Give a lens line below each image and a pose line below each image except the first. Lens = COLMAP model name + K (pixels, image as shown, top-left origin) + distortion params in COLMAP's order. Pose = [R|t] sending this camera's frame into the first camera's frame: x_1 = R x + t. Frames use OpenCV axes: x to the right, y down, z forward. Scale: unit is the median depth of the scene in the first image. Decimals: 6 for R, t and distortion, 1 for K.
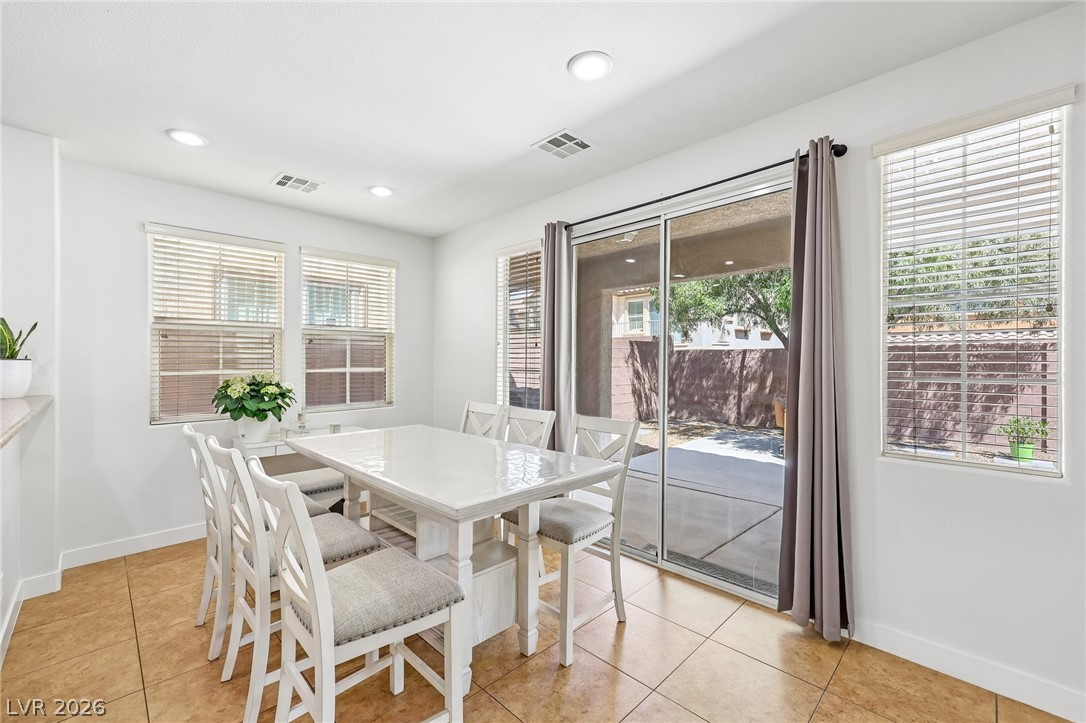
lens RADIAL K [[444.6, 0, 530.7], [0, 444.6, 359.6], [0, 0, 1]] dist [-0.002553, 0.001042]
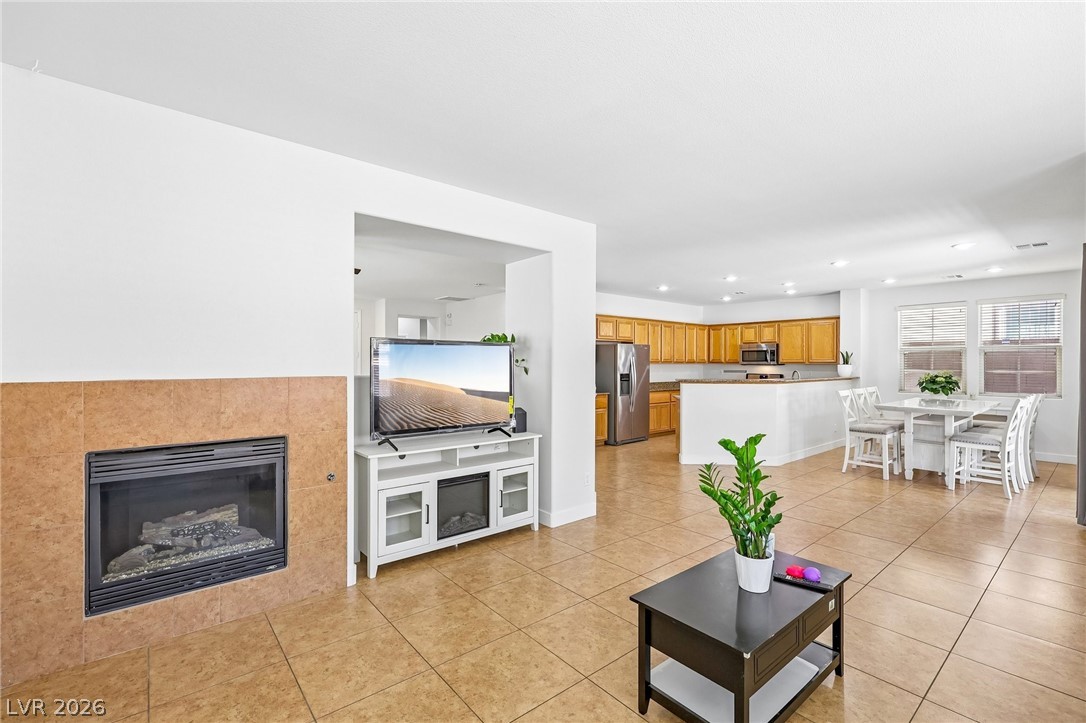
lens RADIAL K [[476.0, 0, 543.2], [0, 476.0, 362.6], [0, 0, 1]] dist [-0.001244, -0.000561]
pose [[-0.079068, 0.003530, -0.996863, 1.697467], [0.003113, 0.999990, 0.003294, -0.022183], [0.996864, -0.002842, -0.079078, -0.641109]]
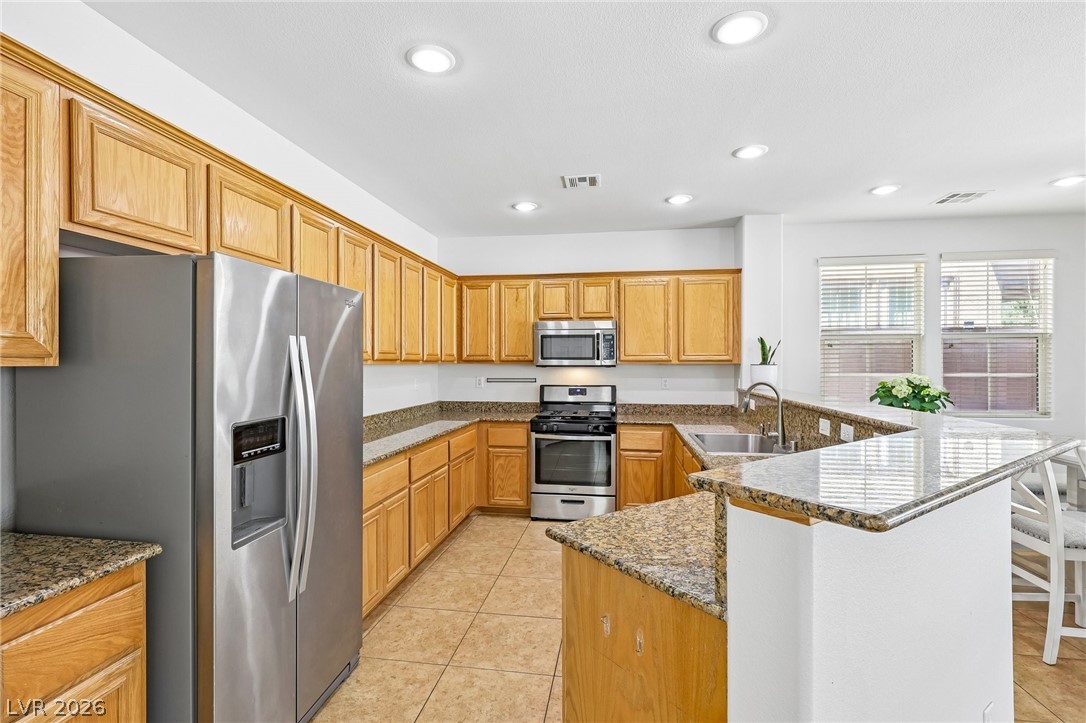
lens RADIAL K [[509.4, 0, 542.7], [0, 509.4, 362.9], [0, 0, 1]] dist [-0.001732, 0.000593]
pose [[0.601562, 0.004075, -0.798816, -0.151575], [0.002754, 0.999970, 0.007175, -0.015291], [0.798822, -0.006516, 0.601533, -0.499787]]
